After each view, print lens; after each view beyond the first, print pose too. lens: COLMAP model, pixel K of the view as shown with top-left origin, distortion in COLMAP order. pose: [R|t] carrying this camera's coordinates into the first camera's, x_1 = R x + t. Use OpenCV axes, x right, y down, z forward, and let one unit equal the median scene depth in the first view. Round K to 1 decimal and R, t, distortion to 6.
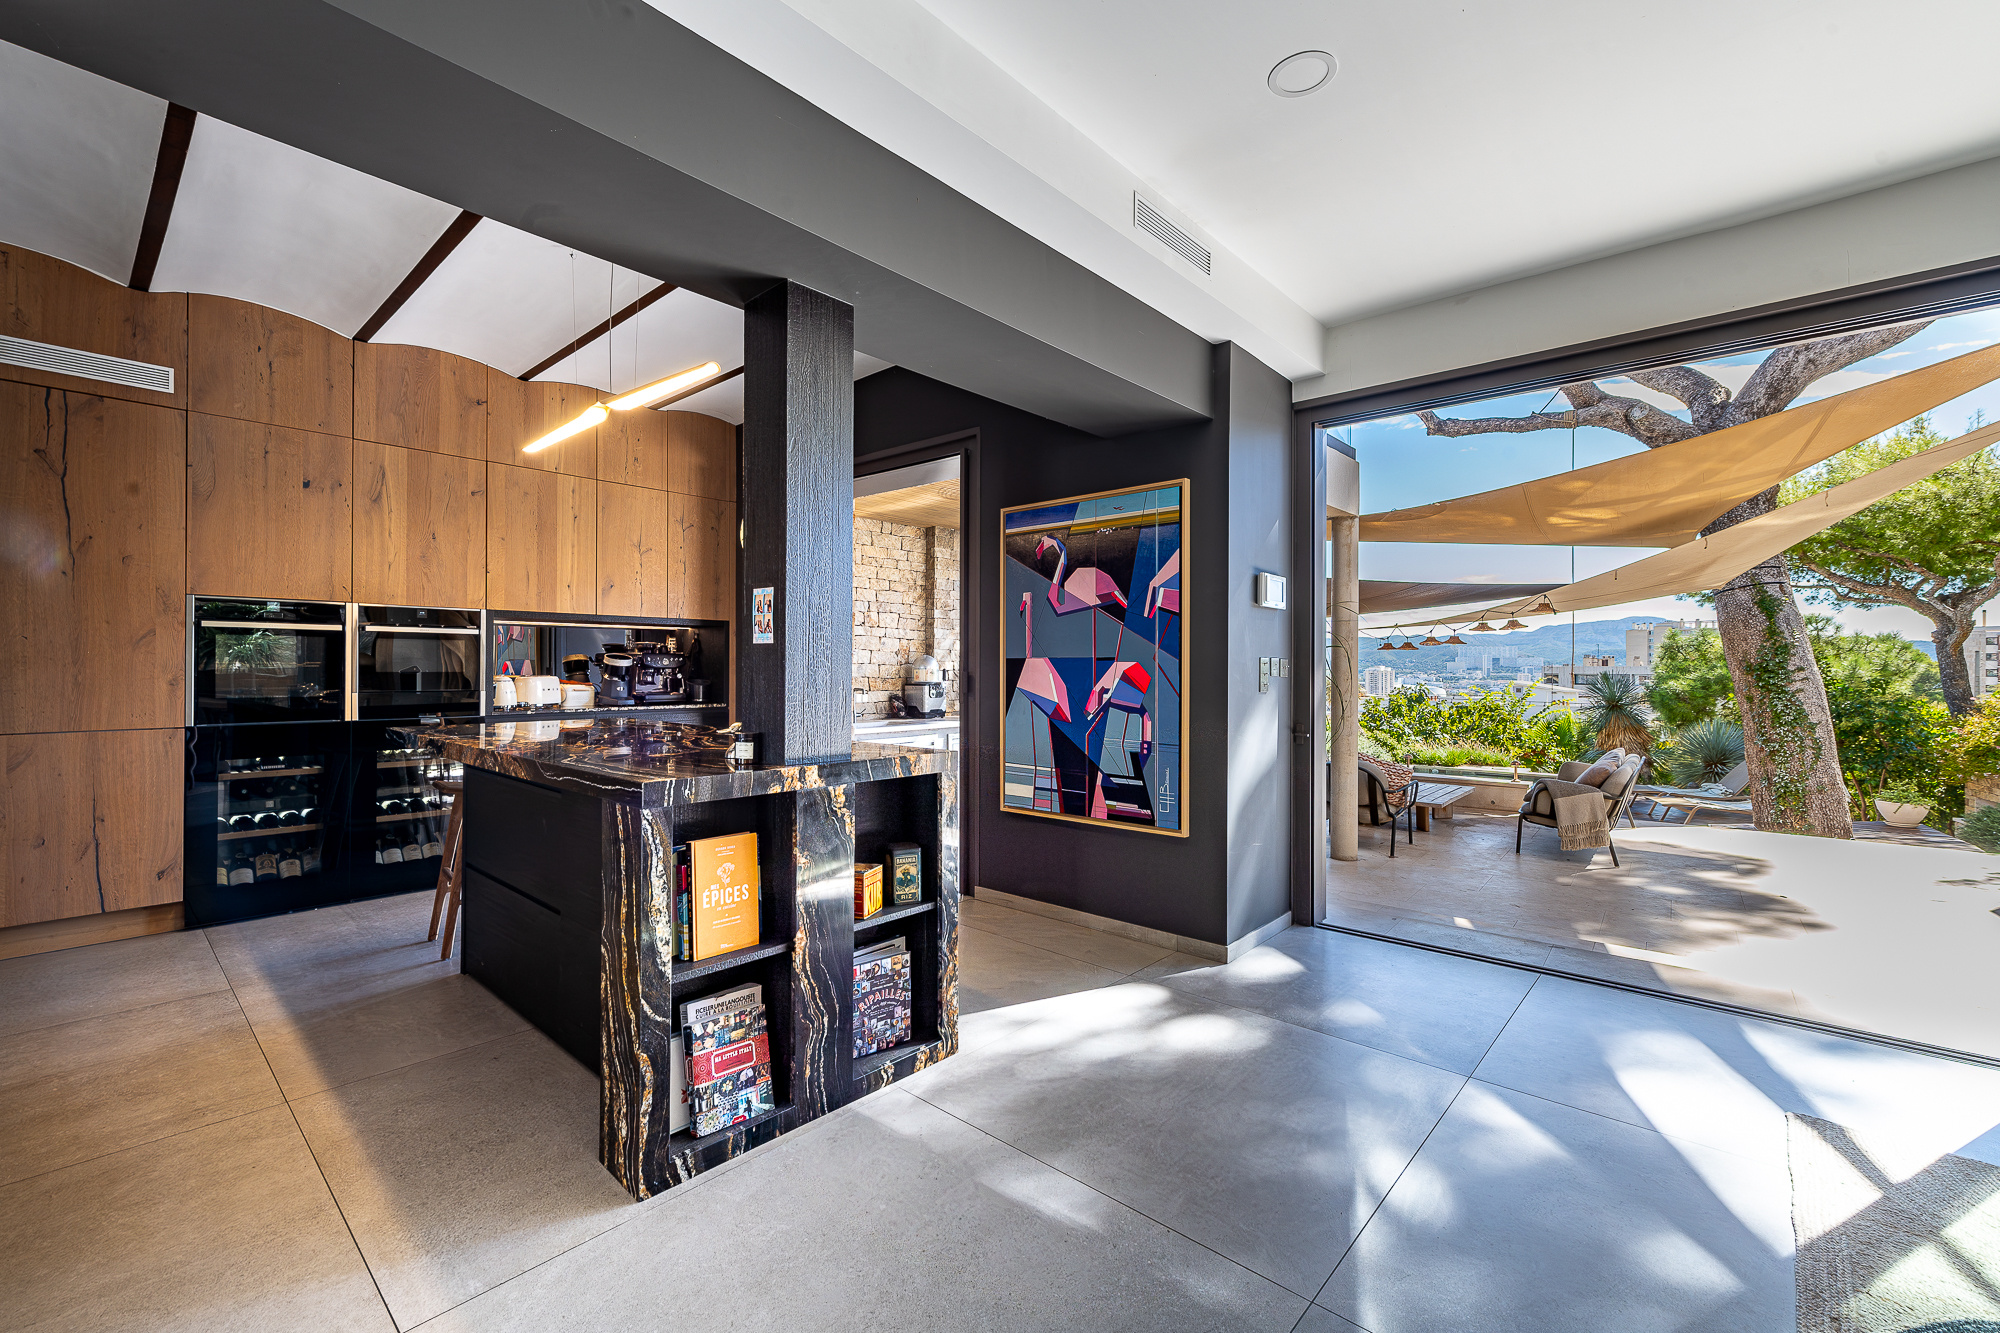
lens RADIAL K [[829.4, 0, 995.0], [0, 829.4, 667.6], [0, 0, 1]] dist [-0.000353, -0.000120]
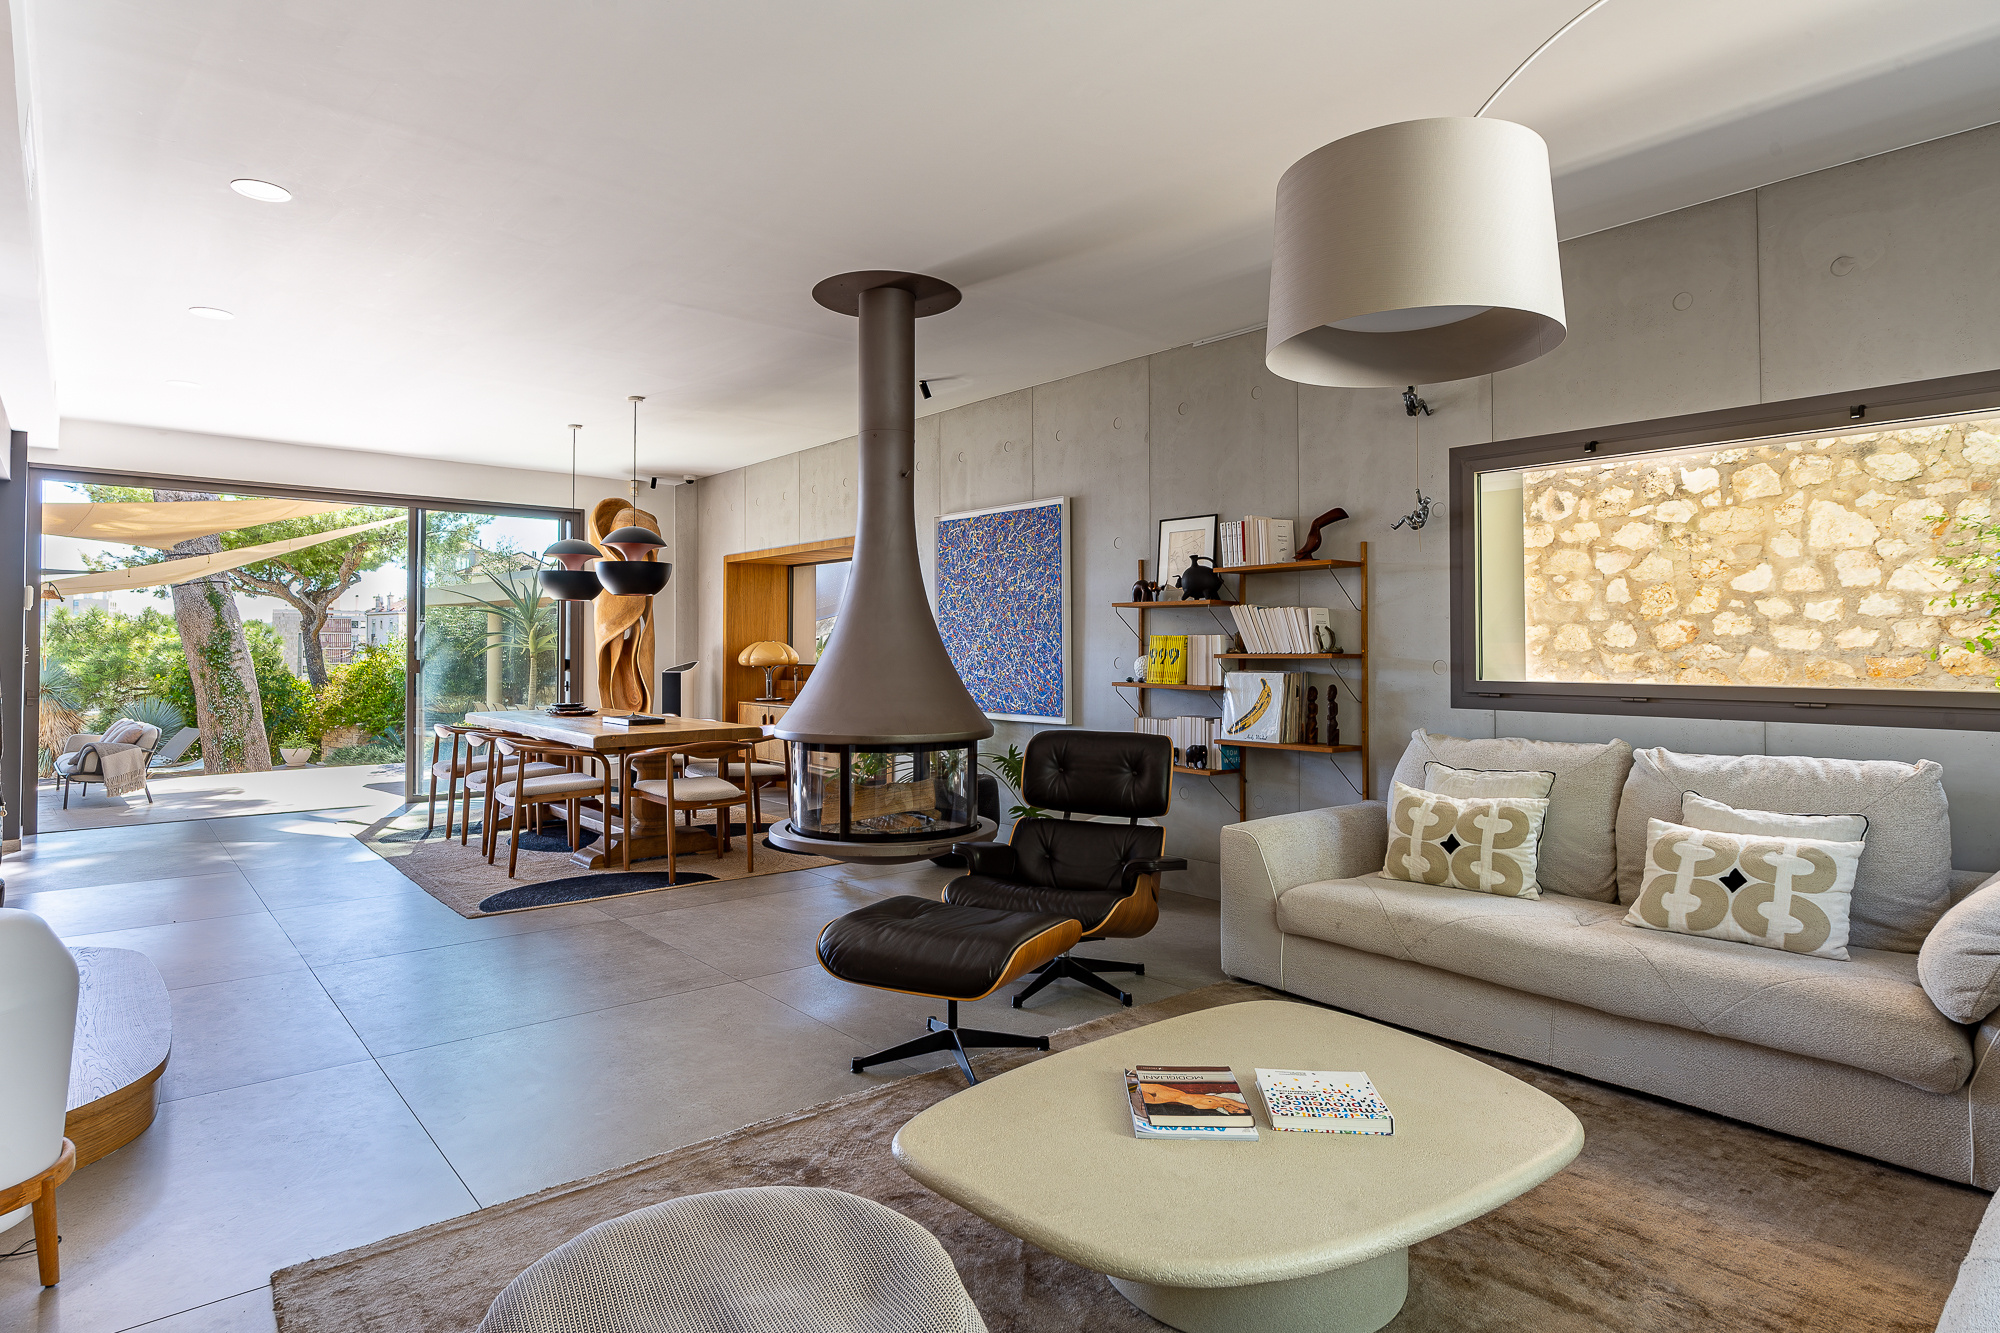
lens RADIAL K [[1081.0, 0, 983.0], [0, 1081.0, 615.4], [0, 0, 1]] dist [-0.000795, -0.000628]
pose [[0.132554, 0.028652, 0.990762, -0.527051], [0.002496, 0.999569, -0.029241, -0.001514], [-0.991173, 0.006349, 0.132426, -0.360280]]
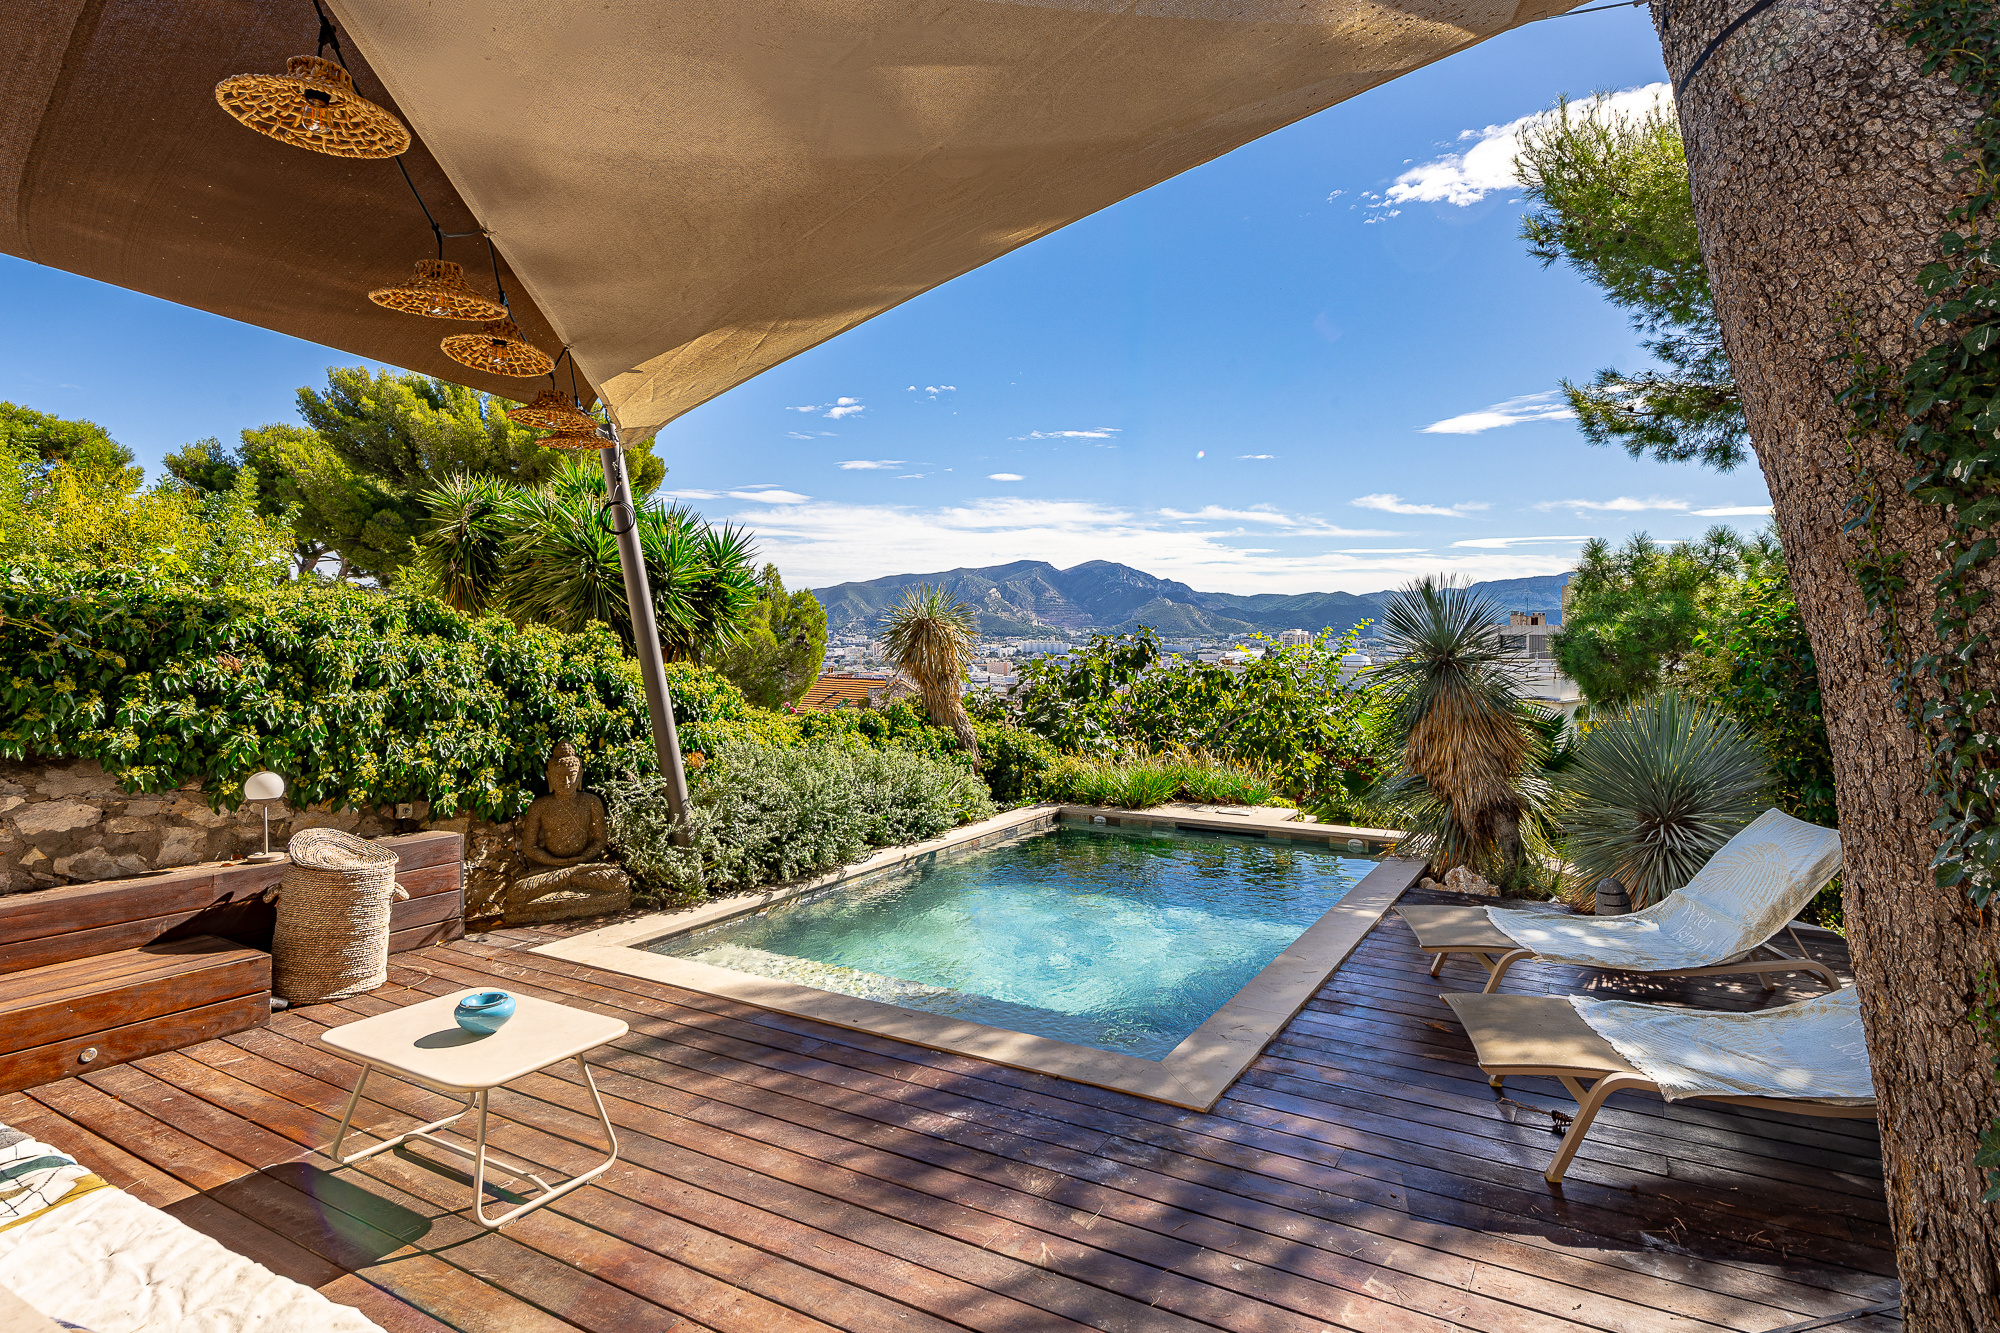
lens RADIAL K [[1081.0, 0, 1028.2], [0, 1081.0, 649.9], [0, 0, 1]] dist [-0.000795, -0.000628]
pose [[0.981986, -0.005359, 0.188879, 0.711272], [0.002376, 0.999869, 0.016018, 0.048296], [-0.188940, -0.015281, 0.981870, 0.828962]]
